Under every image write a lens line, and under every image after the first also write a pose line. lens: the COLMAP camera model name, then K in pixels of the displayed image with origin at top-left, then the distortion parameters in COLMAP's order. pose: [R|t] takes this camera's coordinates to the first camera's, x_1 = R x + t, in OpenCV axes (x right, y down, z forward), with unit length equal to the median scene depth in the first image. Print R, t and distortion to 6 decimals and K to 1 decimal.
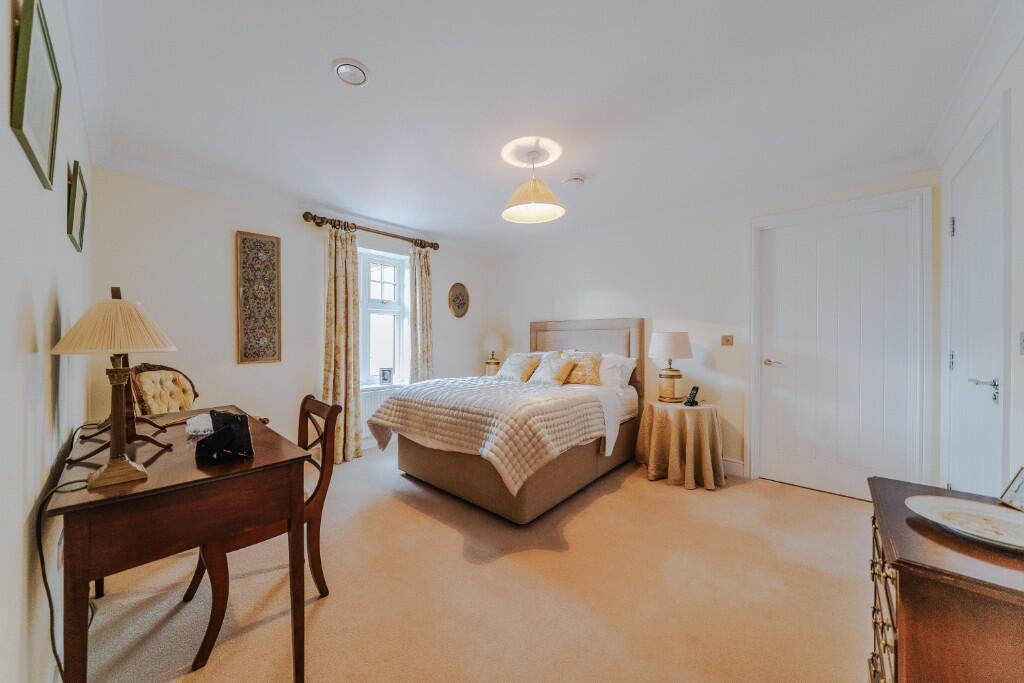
lens RADIAL K [[357.2, 0, 504.1], [0, 357.2, 335.8], [0, 0, 1]] dist [-0.002562, 0.000043]
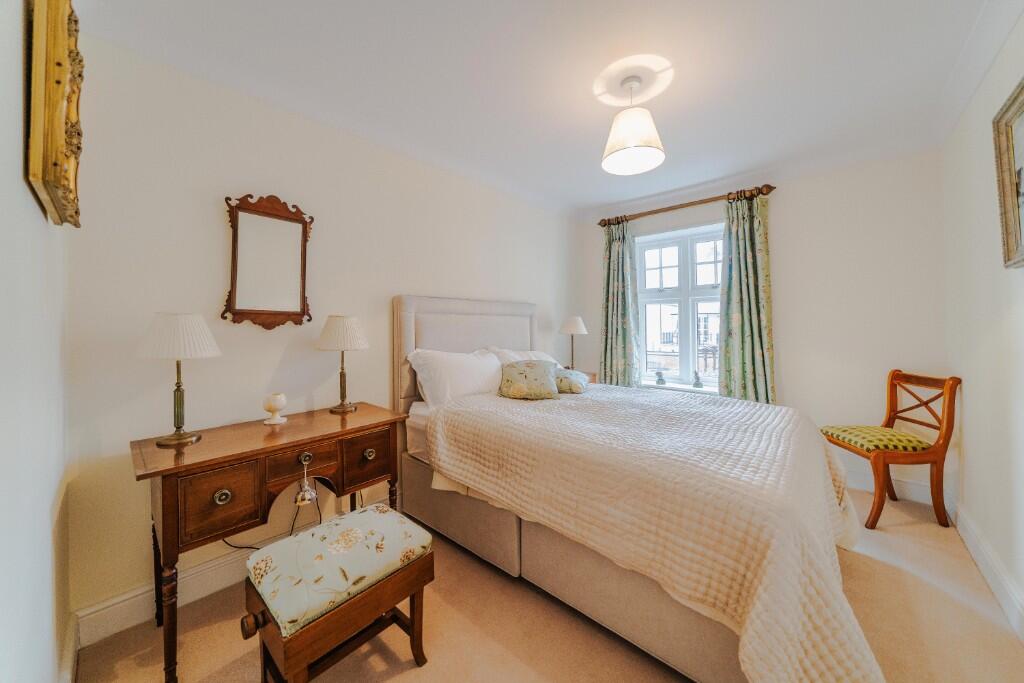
lens RADIAL K [[357.2, 0, 524.4], [0, 357.2, 322.2], [0, 0, 1]] dist [-0.002562, 0.000043]
pose [[0.013325, -0.019867, -0.999714, 0.541140], [0.012783, 0.999724, -0.019696, -0.001829], [0.999830, -0.012517, 0.013575, 0.646328]]
